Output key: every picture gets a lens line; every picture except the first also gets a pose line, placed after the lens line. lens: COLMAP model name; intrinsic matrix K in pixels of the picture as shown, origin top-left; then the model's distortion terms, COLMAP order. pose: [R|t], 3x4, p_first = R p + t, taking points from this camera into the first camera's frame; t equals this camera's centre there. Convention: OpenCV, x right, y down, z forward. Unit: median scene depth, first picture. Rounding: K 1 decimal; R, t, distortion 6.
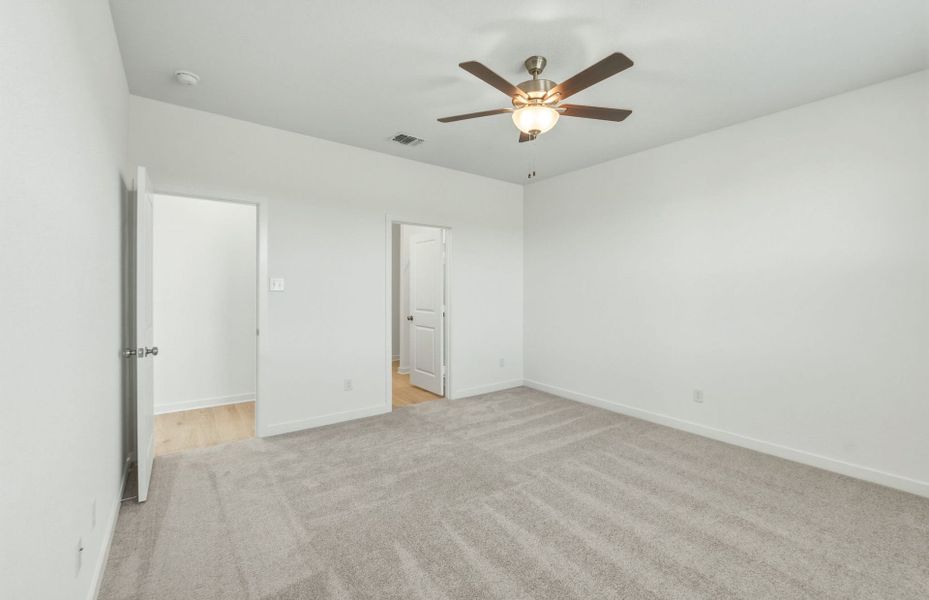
lens RADIAL K [[406.2, 0, 462.1], [0, 406.2, 295.6], [0, 0, 1]] dist [0.001010, -0.000249]
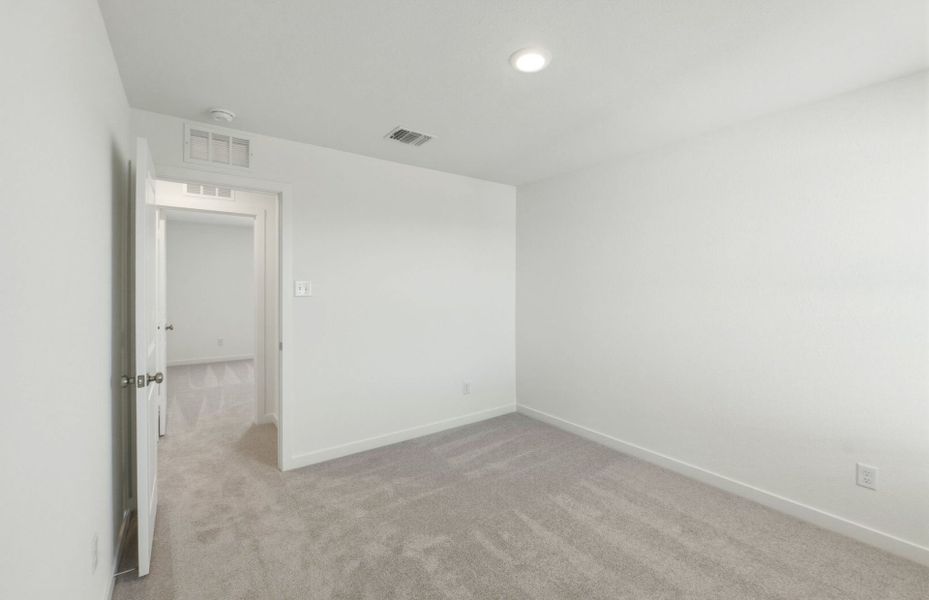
lens RADIAL K [[408.4, 0, 463.7], [0, 408.4, 294.0], [0, 0, 1]] dist [-0.000925, 0.000541]
pose [[0.999986, -0.000461, 0.005176, -0.183974], [0.000448, 0.999997, 0.002354, -0.024981], [-0.005177, -0.002352, 0.999984, 0.225309]]
